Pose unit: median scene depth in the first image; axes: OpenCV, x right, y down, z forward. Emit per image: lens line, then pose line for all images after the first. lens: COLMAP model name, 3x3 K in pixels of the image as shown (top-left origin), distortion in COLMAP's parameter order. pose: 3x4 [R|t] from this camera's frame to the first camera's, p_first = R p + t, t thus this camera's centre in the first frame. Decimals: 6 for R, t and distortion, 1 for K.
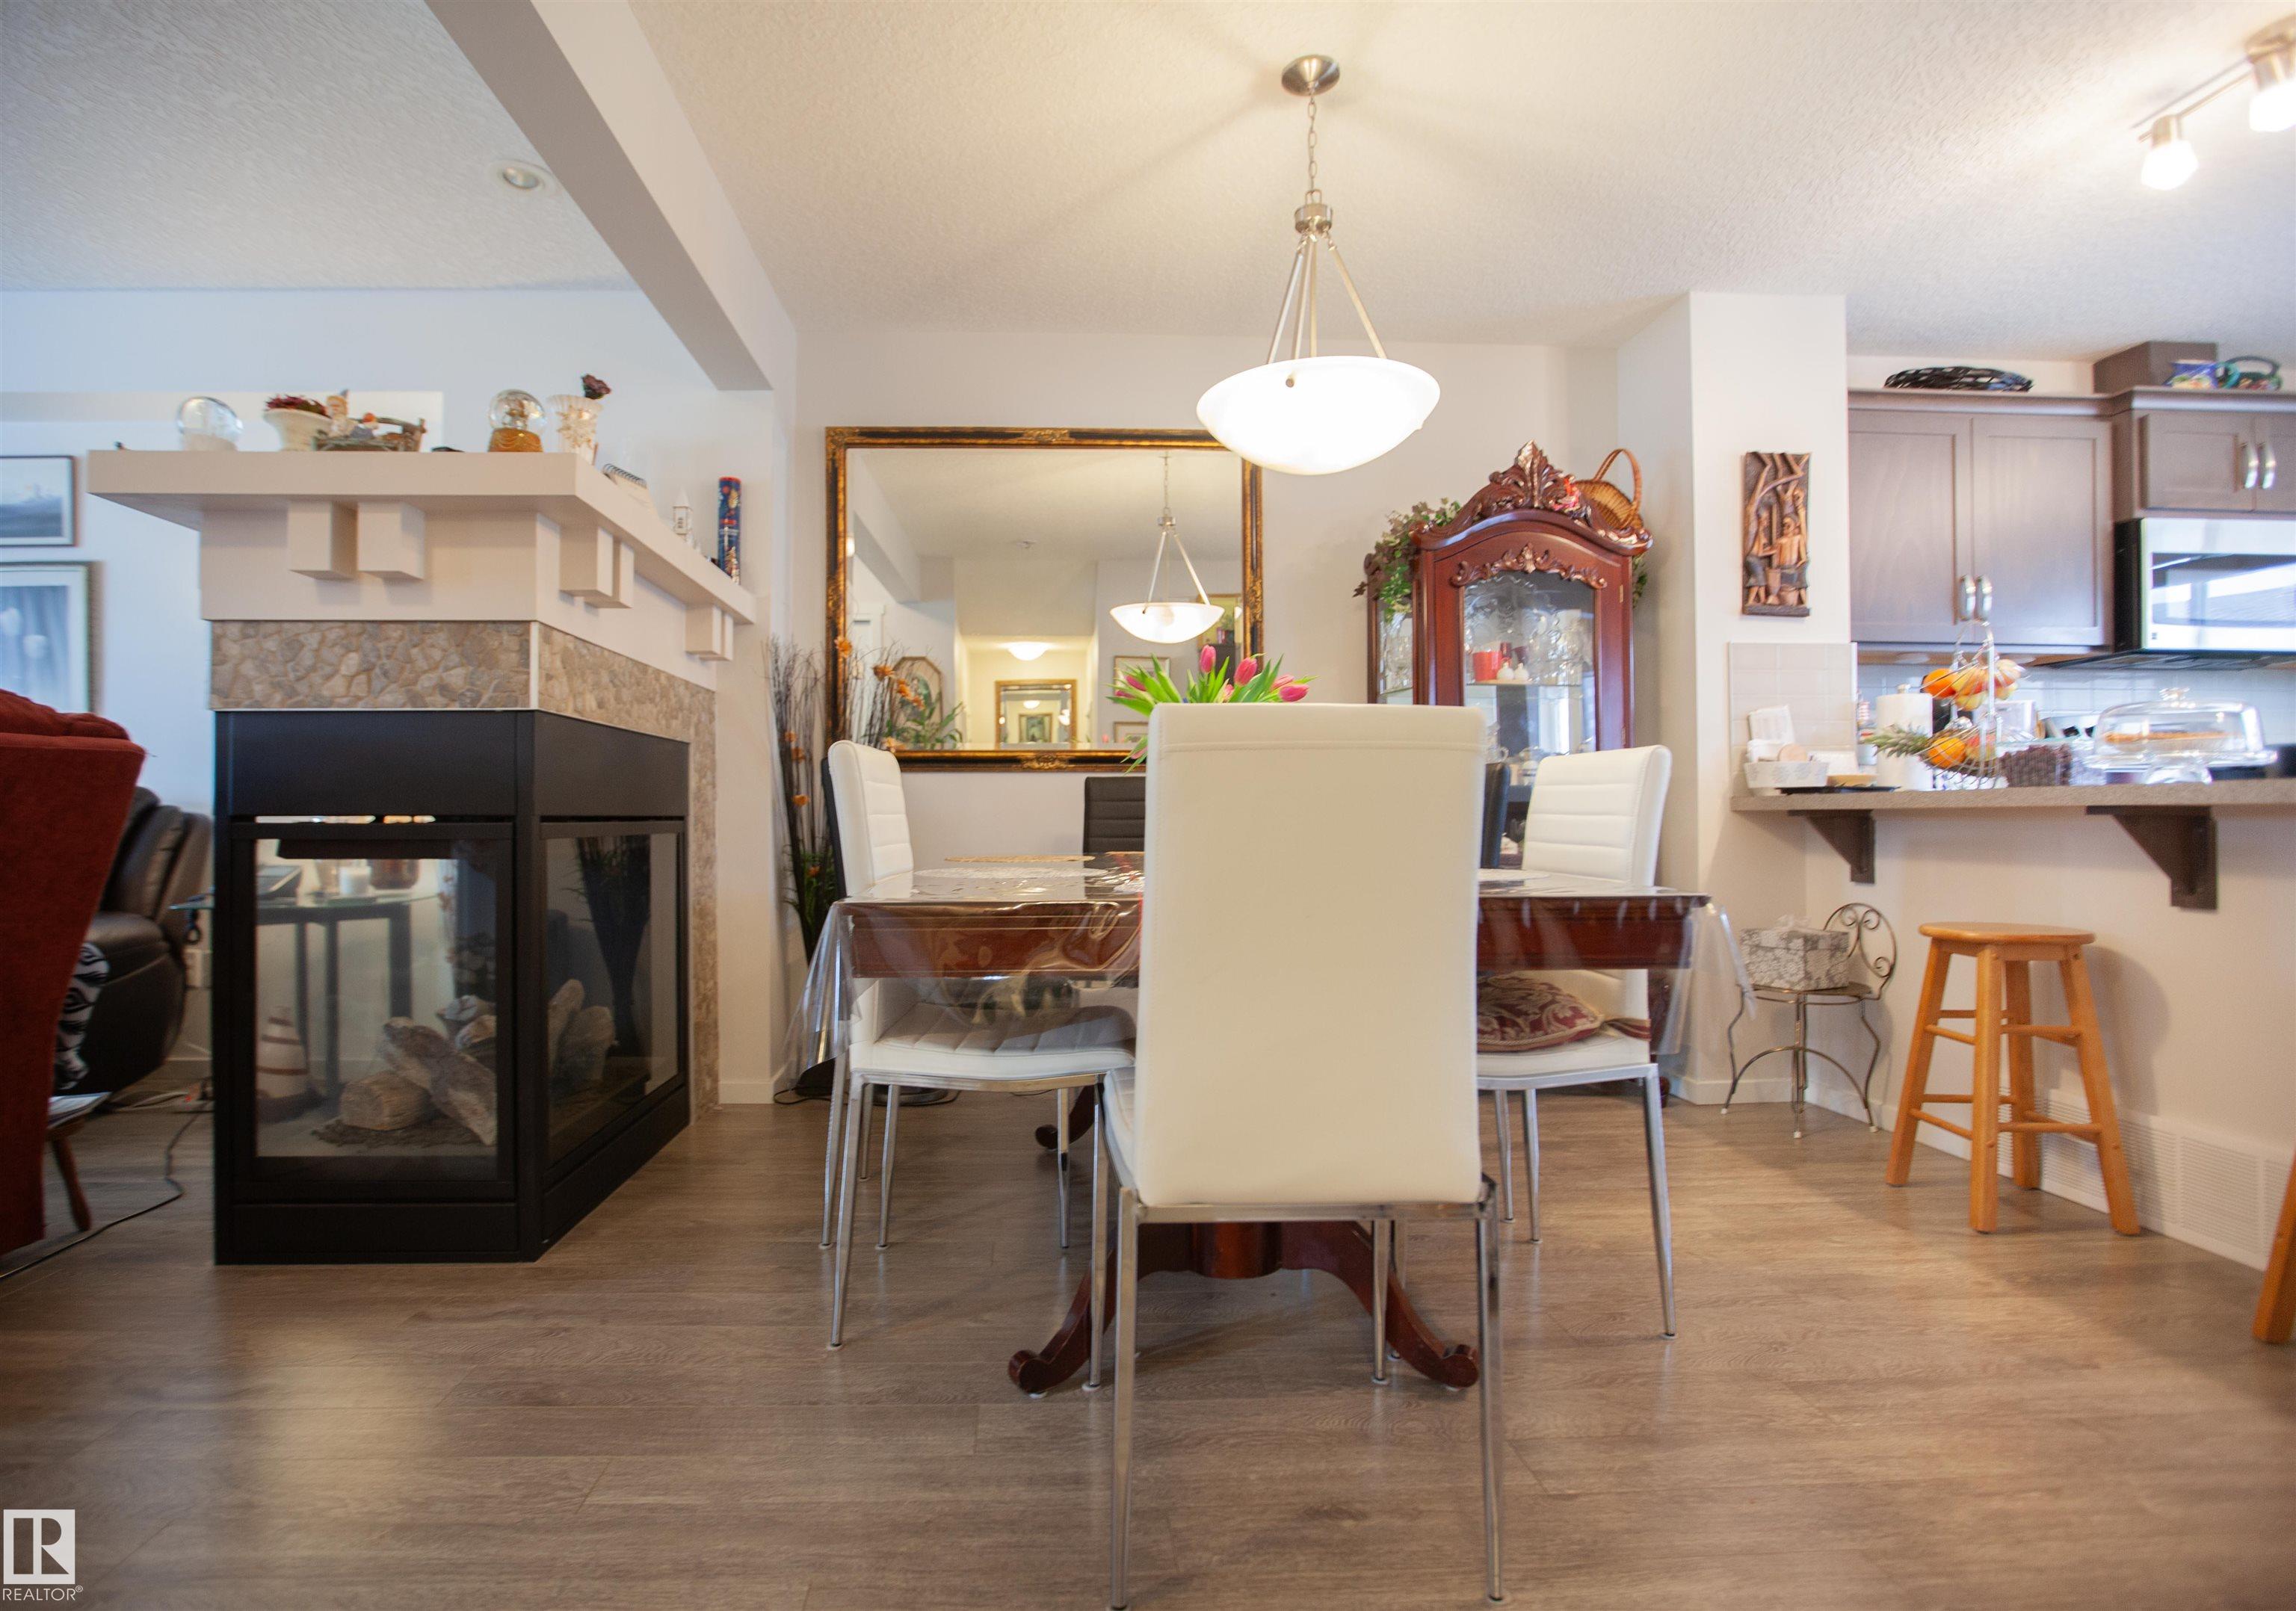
lens RADIAL K [[1113.8, 0, 1096.7], [0, 1113.8, 807.5], [0, 0, 1]] dist [-0.065255, 0.030834]
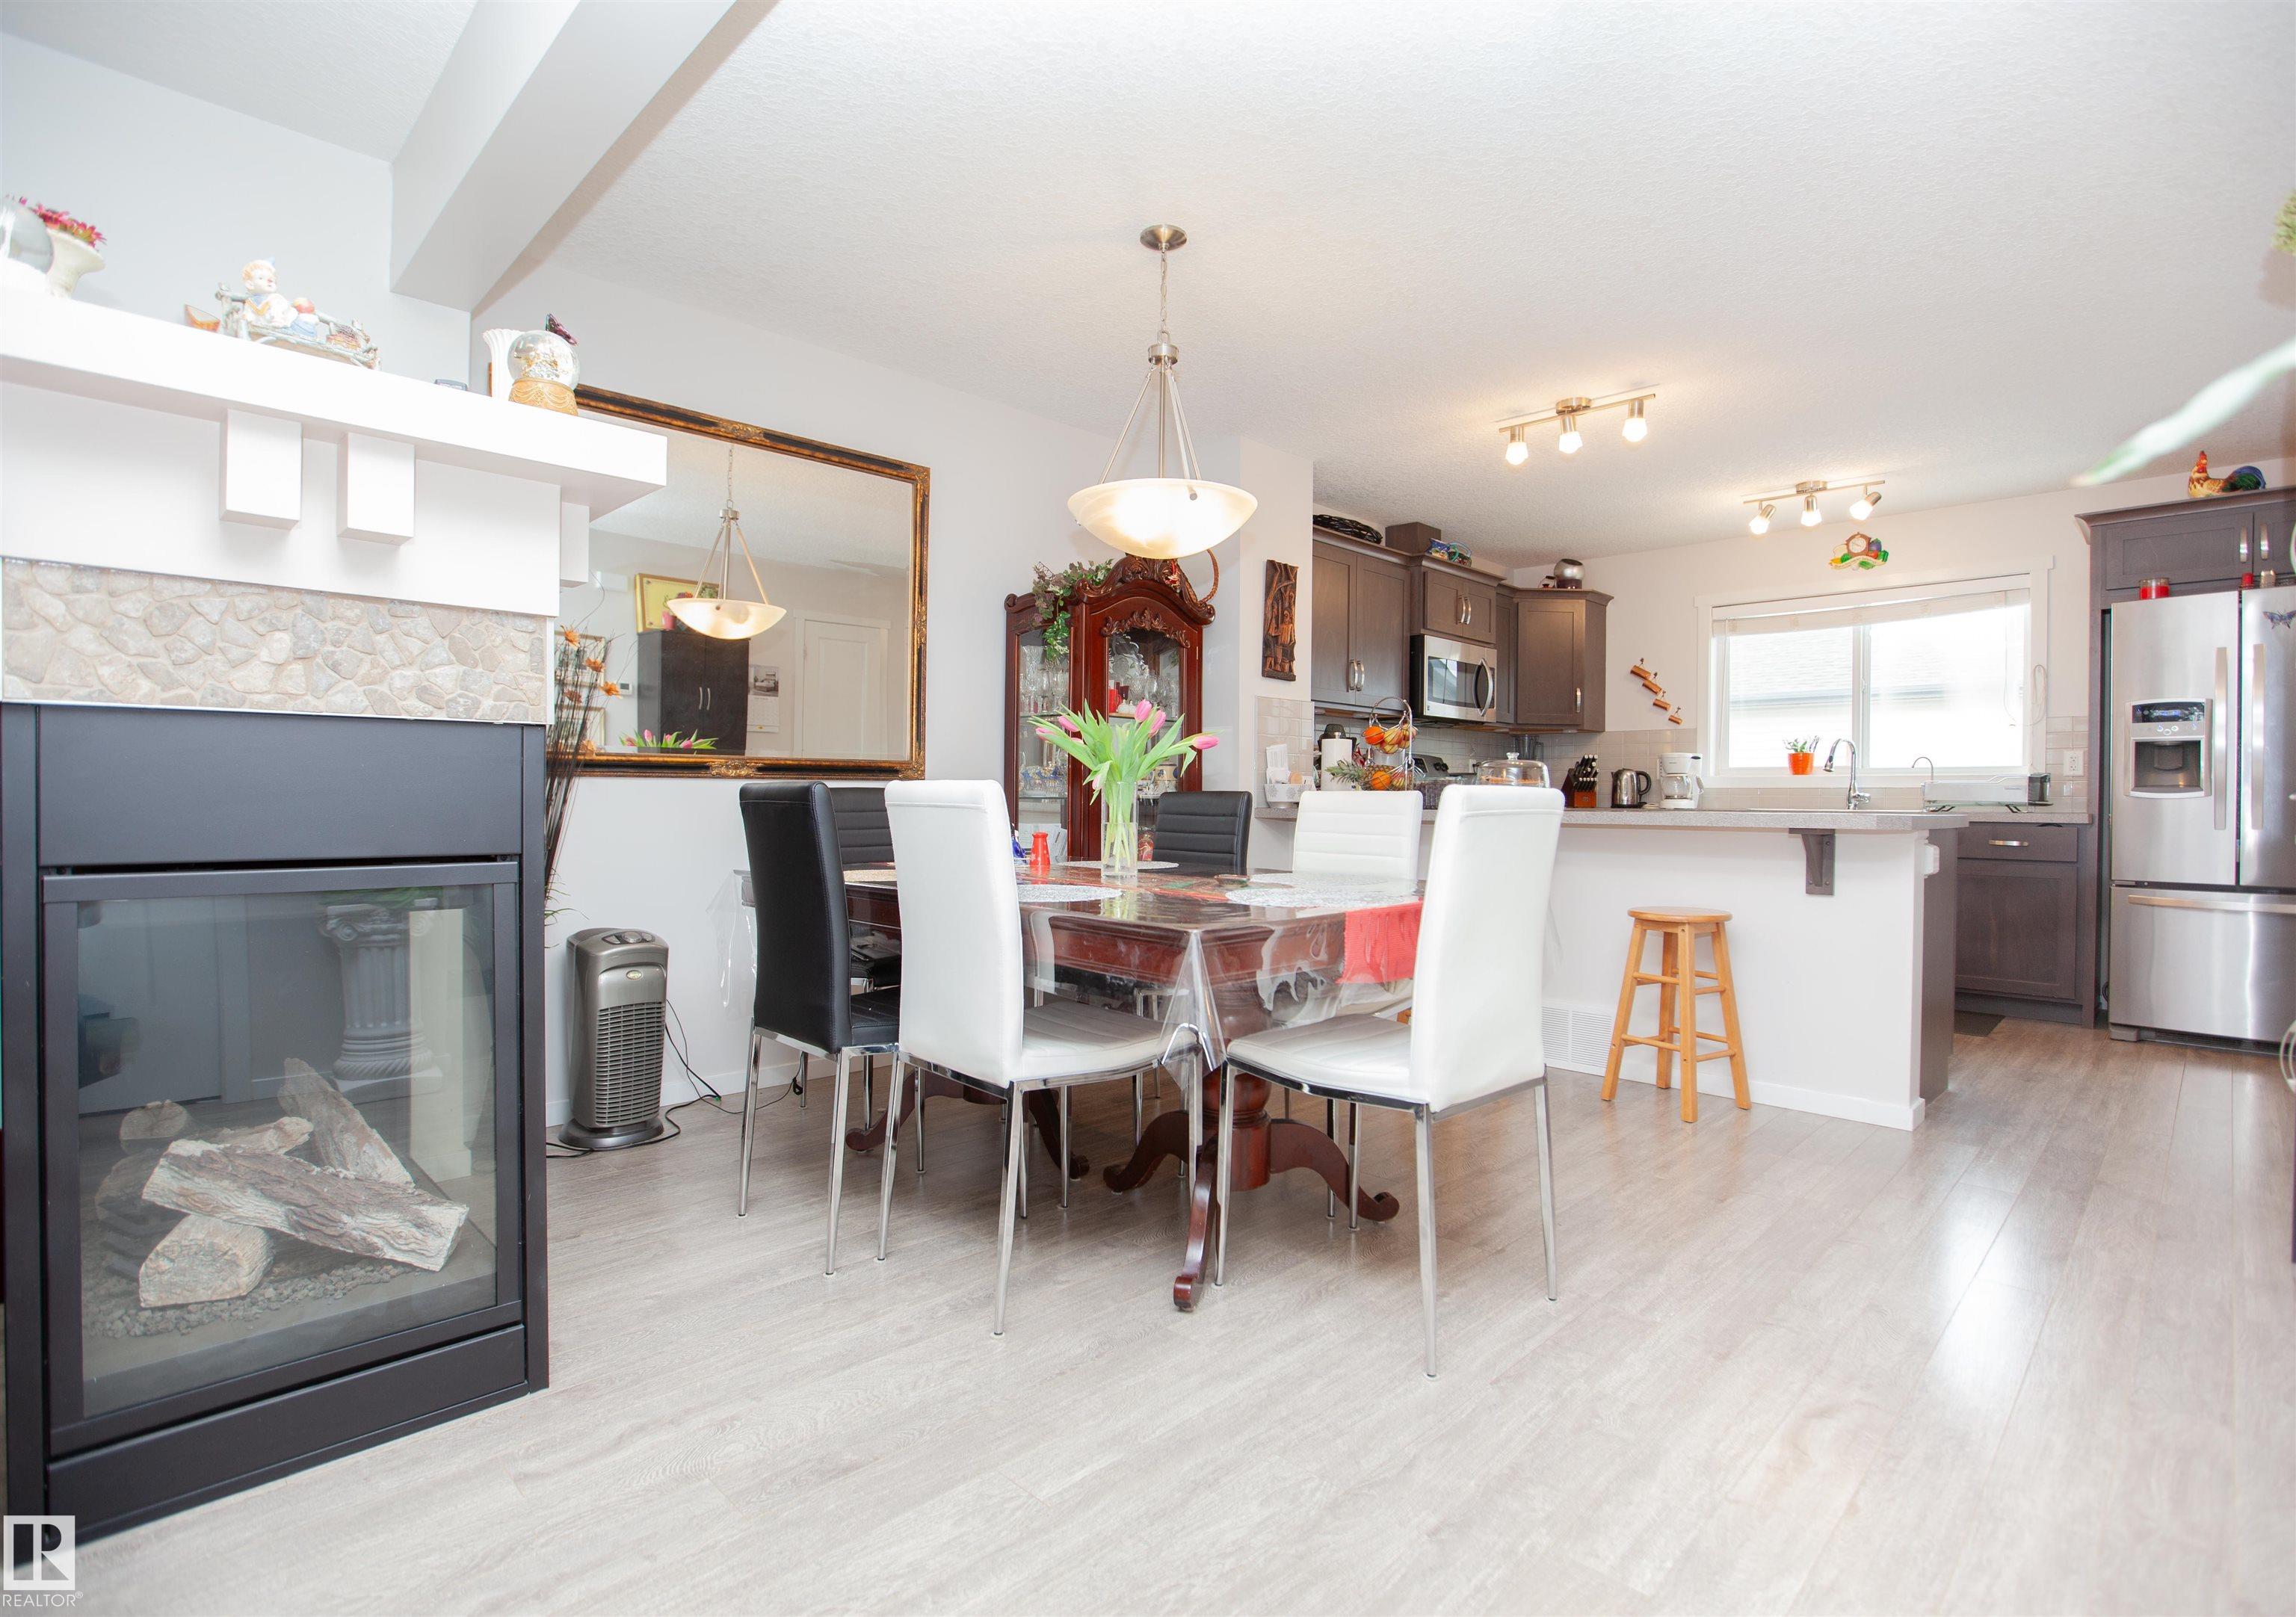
lens RADIAL K [[1097.8, 0, 1152.9], [0, 1097.8, 812.0], [0, 0, 1]] dist [-0.051711, 0.017049]
pose [[0.739319, -0.003072, 0.673348, -0.724423], [-0.011867, 0.999775, 0.017591, -0.042971], [-0.673251, -0.020996, 0.739116, 0.092046]]
